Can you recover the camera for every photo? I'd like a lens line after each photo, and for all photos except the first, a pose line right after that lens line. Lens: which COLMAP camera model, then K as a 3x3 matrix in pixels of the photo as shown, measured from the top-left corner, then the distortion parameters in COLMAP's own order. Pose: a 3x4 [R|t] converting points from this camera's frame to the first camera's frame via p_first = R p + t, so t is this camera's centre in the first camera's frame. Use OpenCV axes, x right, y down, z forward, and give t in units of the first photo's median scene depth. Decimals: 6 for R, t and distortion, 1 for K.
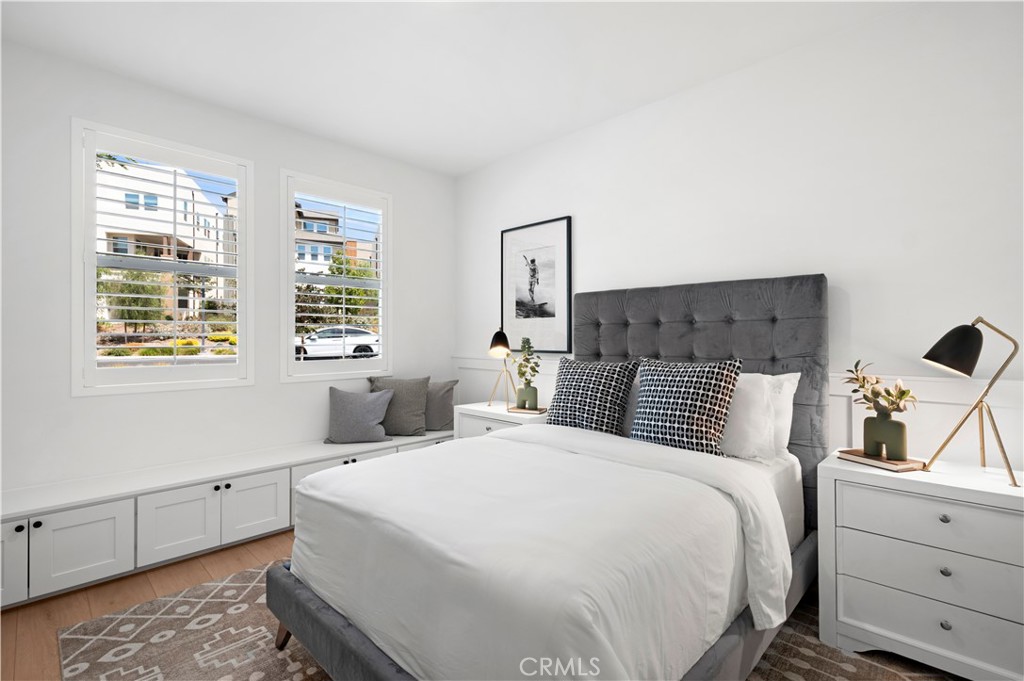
lens RADIAL K [[469.3, 0, 512.6], [0, 469.3, 333.3], [0, 0, 1]] dist [-0.001312, 0.000119]
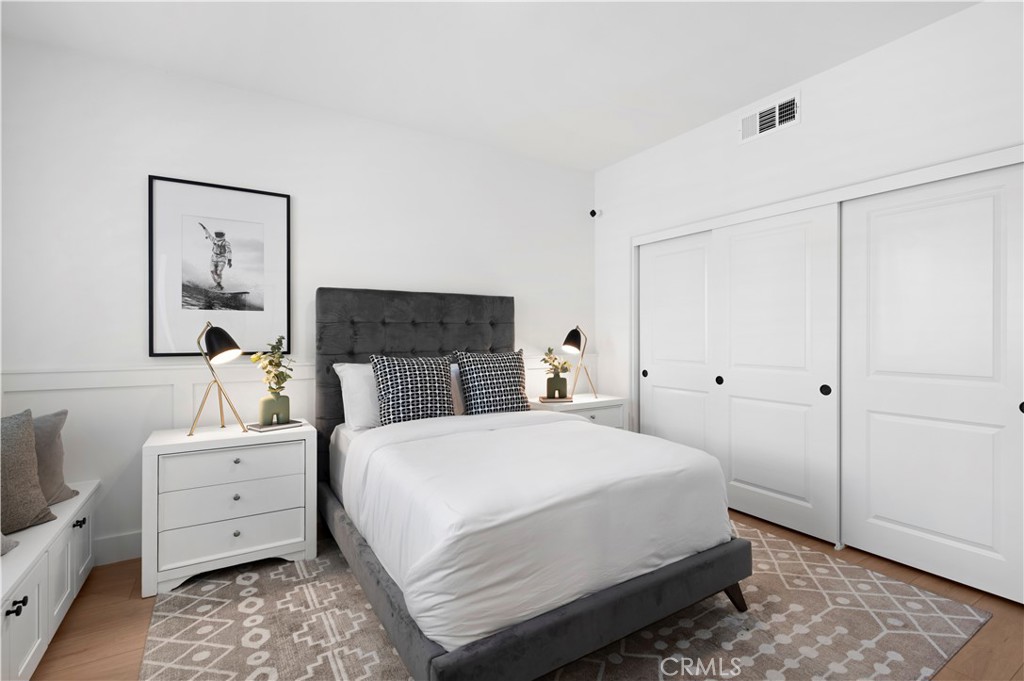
lens RADIAL K [[469.3, 0, 510.9], [0, 469.3, 340.0], [0, 0, 1]] dist [-0.001312, 0.000119]
pose [[0.251561, -0.008618, 0.967803, -0.594472], [-0.005224, 0.999934, 0.010262, 0.005607], [-0.967827, -0.007638, 0.251500, 0.374192]]
